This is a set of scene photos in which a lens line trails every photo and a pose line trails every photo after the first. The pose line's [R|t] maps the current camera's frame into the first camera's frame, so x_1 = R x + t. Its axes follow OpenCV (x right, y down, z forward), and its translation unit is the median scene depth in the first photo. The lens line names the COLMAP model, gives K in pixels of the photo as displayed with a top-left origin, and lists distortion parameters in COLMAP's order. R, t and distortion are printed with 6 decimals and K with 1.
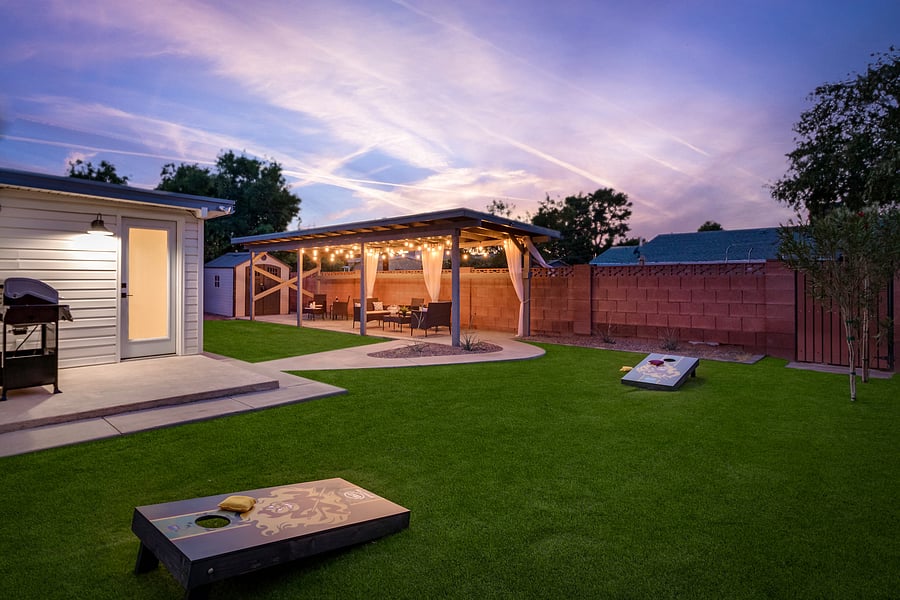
lens RADIAL K [[443.3, 0, 451.4], [0, 443.3, 271.2], [0, 0, 1]] dist [0.000672, 0.000109]
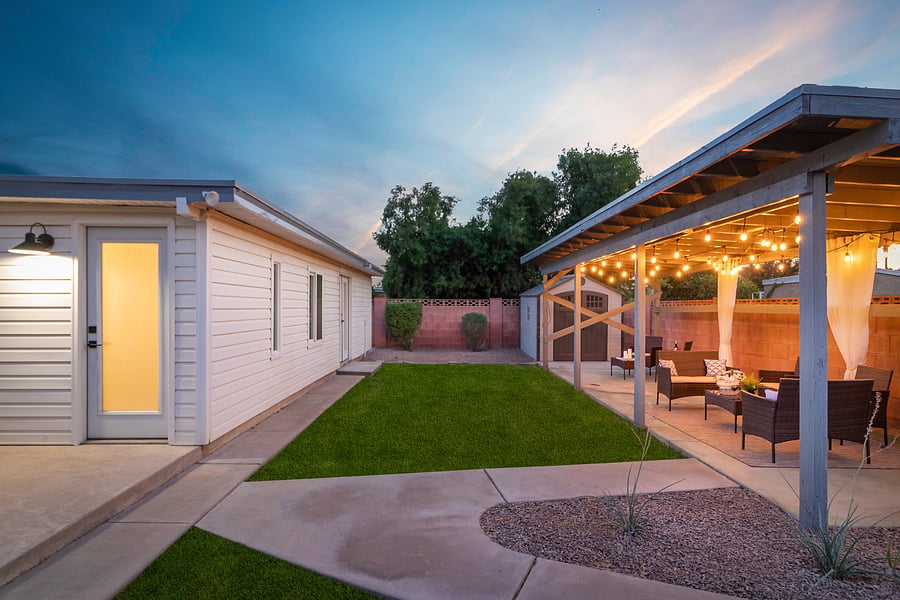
lens RADIAL K [[513.6, 0, 462.8], [0, 513.6, 305.9], [0, 0, 1]] dist [-0.001397, -0.000210]
pose [[0.658132, 0.001556, -0.752901, 0.196403], [0.010027, 0.999891, 0.010832, -0.005909], [0.752836, -0.014678, 0.658045, 0.846973]]
